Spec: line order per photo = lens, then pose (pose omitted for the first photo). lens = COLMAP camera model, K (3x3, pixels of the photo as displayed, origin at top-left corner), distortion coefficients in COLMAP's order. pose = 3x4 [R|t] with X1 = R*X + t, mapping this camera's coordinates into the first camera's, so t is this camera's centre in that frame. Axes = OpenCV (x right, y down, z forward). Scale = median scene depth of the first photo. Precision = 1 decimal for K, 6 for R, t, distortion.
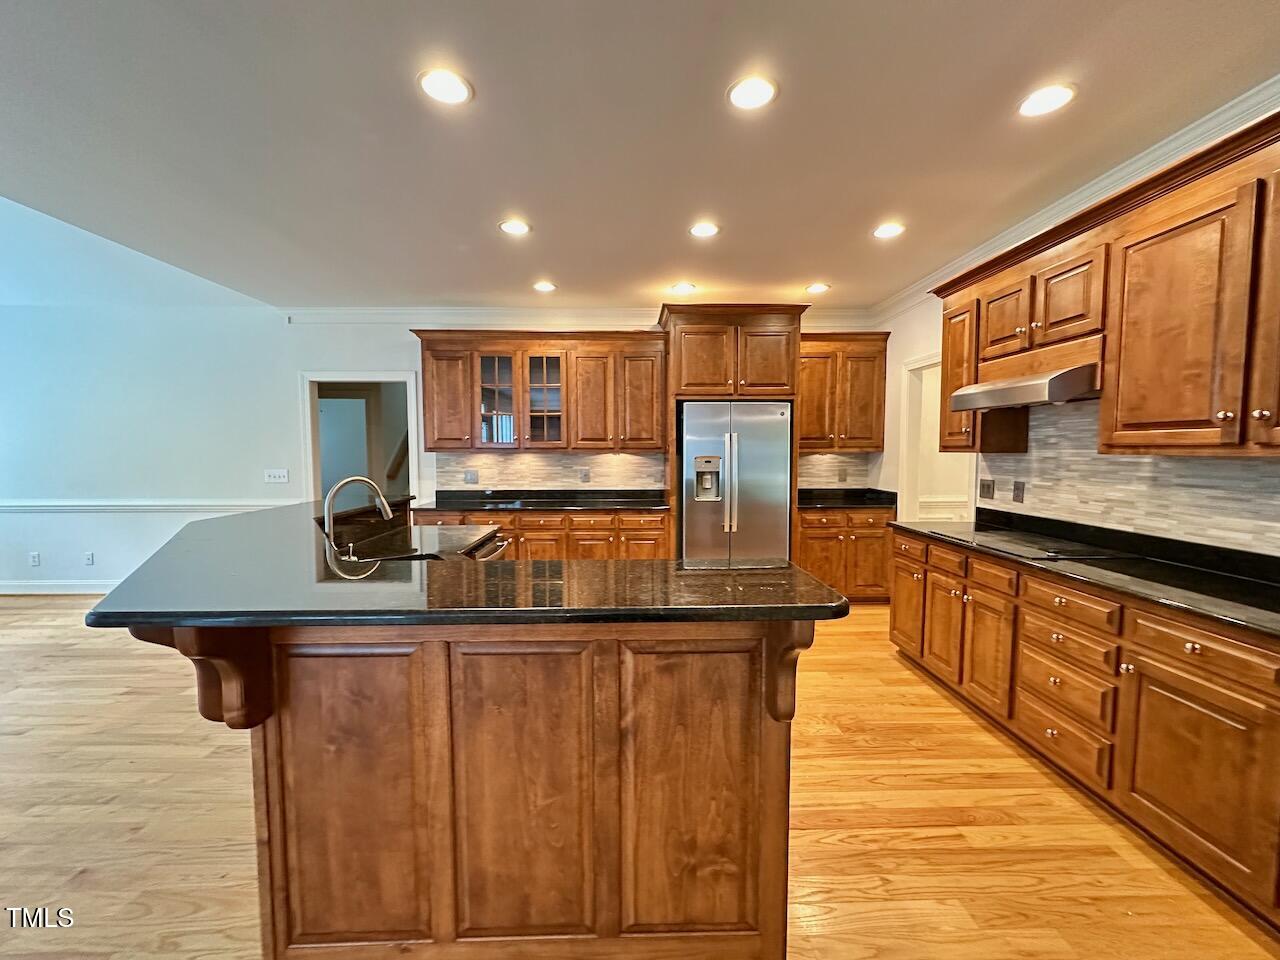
lens RADIAL K [[511.4, 0, 641.8], [0, 511.4, 482.4], [0, 0, 1]] dist [0.002537, -0.000019]
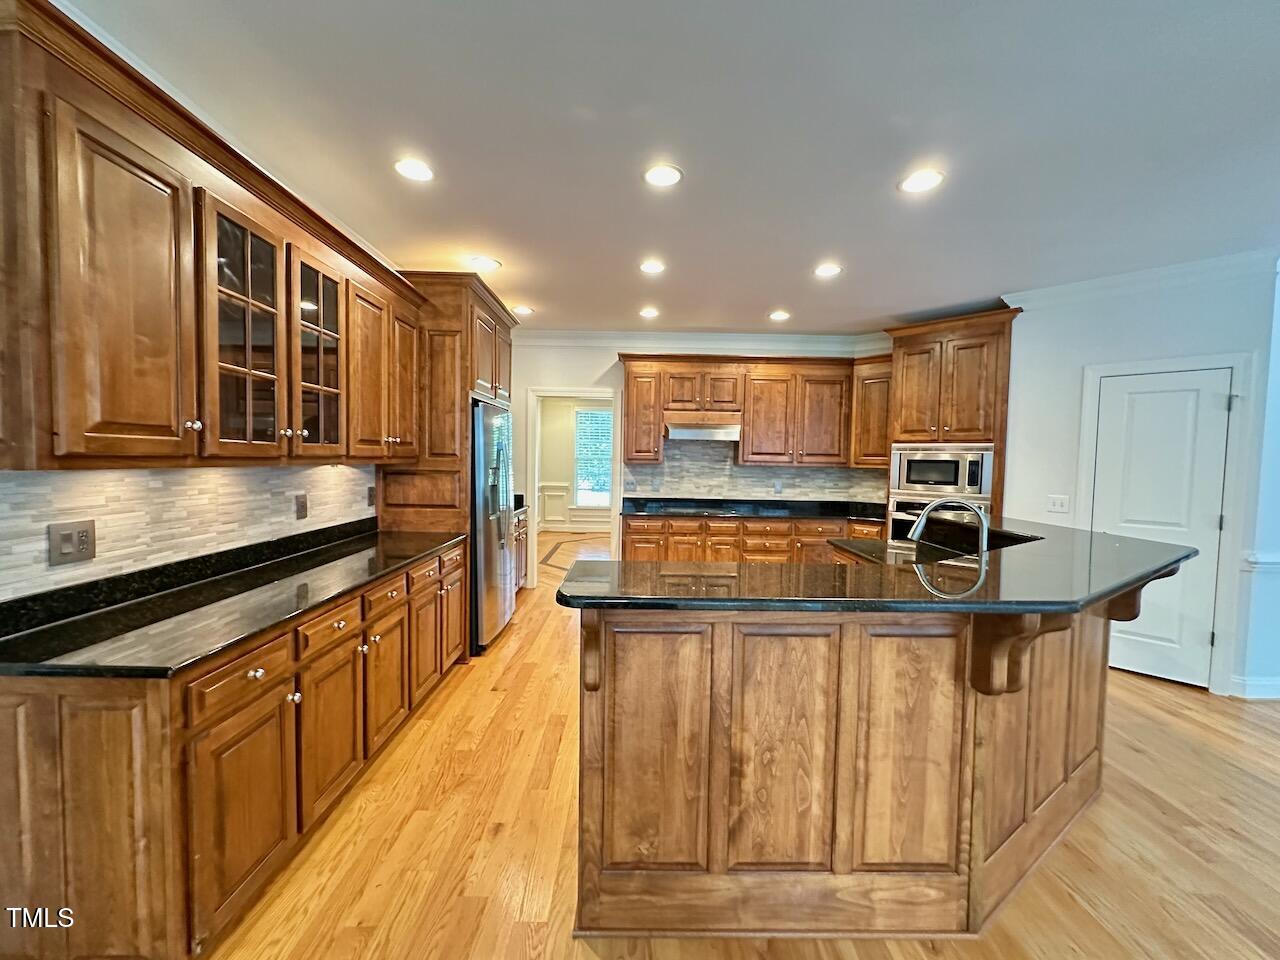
lens RADIAL K [[511.4, 0, 631.8], [0, 511.4, 484.6], [0, 0, 1]] dist [0.002537, -0.000019]
pose [[0.035432, -0.050655, 0.998088, -0.686660], [0.047910, 0.997652, 0.048932, -0.050091], [-0.998223, 0.046084, 0.037776, 0.687710]]
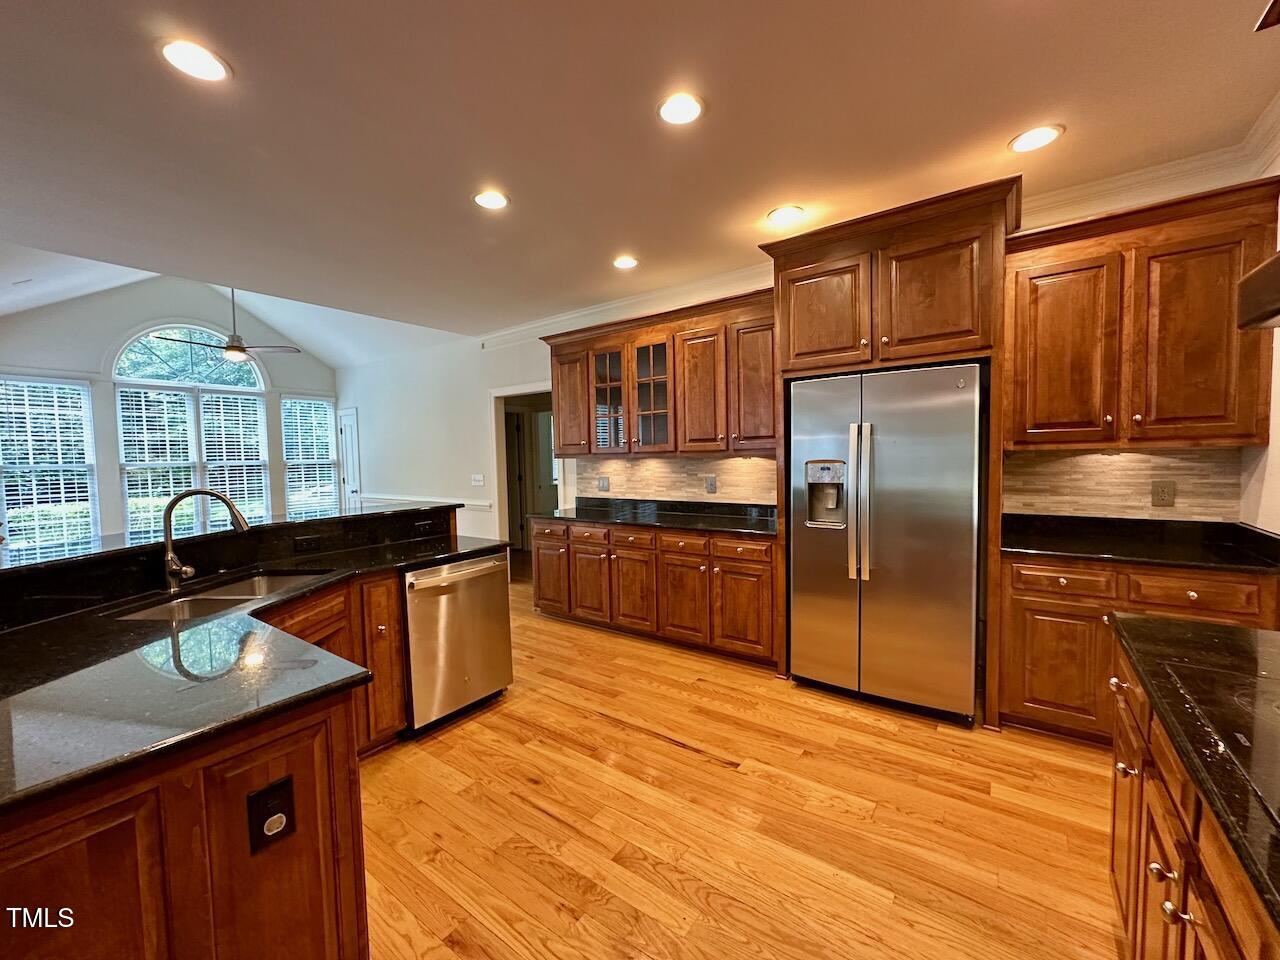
lens RADIAL K [[511.4, 0, 641.3], [0, 511.4, 482.1], [0, 0, 1]] dist [0.002537, -0.000019]
pose [[0.794496, 0.015957, -0.607059, 0.319245], [-0.019637, 0.999807, 0.000582, -0.017471], [0.606951, 0.011458, 0.794656, 0.312976]]
